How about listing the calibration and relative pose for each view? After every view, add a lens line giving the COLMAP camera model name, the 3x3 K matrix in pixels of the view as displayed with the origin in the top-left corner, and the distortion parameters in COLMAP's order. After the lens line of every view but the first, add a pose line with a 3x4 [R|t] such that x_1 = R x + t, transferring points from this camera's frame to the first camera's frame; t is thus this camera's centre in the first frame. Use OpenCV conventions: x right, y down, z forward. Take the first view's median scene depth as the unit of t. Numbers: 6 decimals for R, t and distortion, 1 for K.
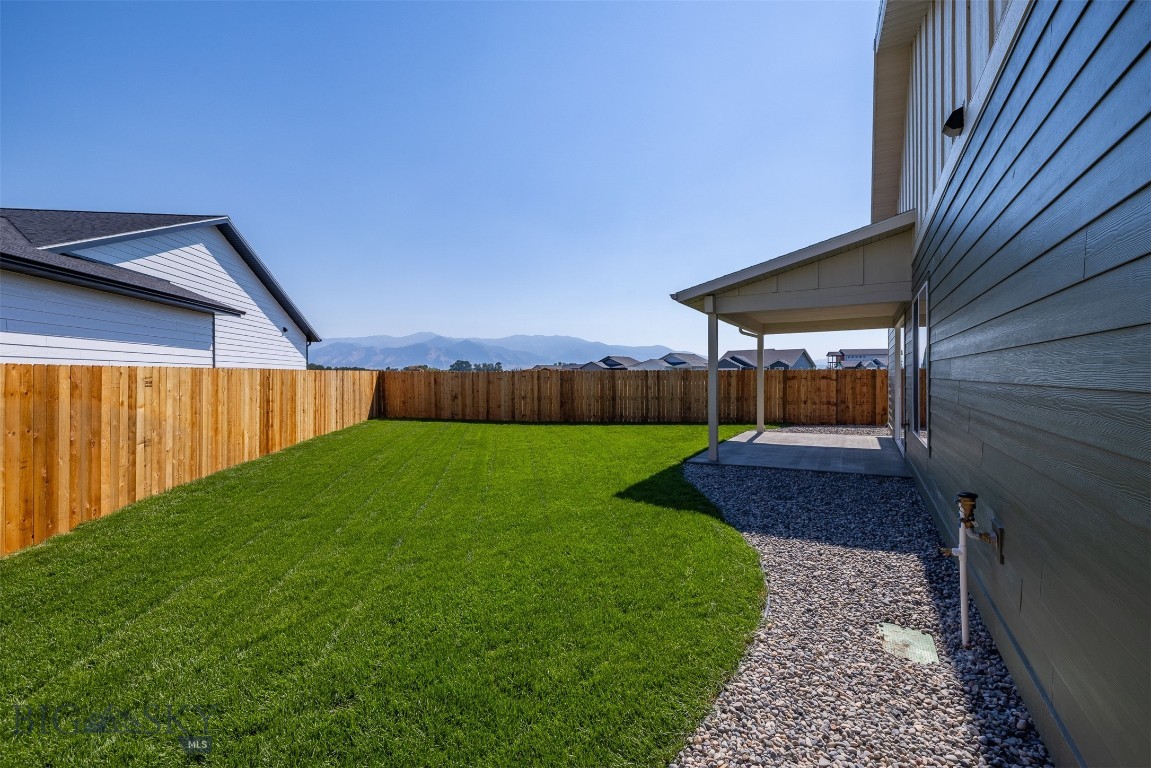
lens RADIAL K [[481.1, 0, 576.0], [0, 481.1, 378.9], [0, 0, 1]] dist [0.002742, -0.000135]
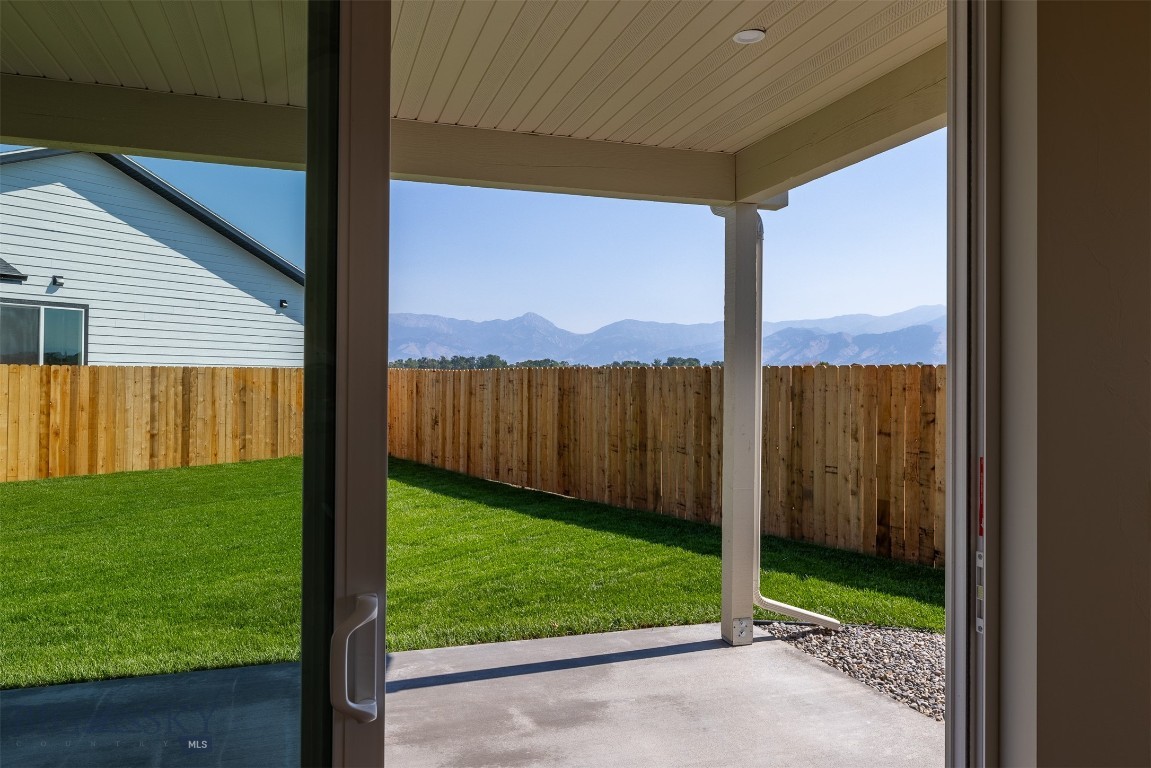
lens RADIAL K [[799.0, 0, 572.5], [0, 799.0, 376.9], [0, 0, 1]] dist [0.005409, 0.002255]
pose [[0.750698, 0.007256, -0.660606, 0.442976], [-0.014279, 0.999884, -0.005243, -0.006513], [0.660491, 0.013369, 0.750715, 0.518173]]
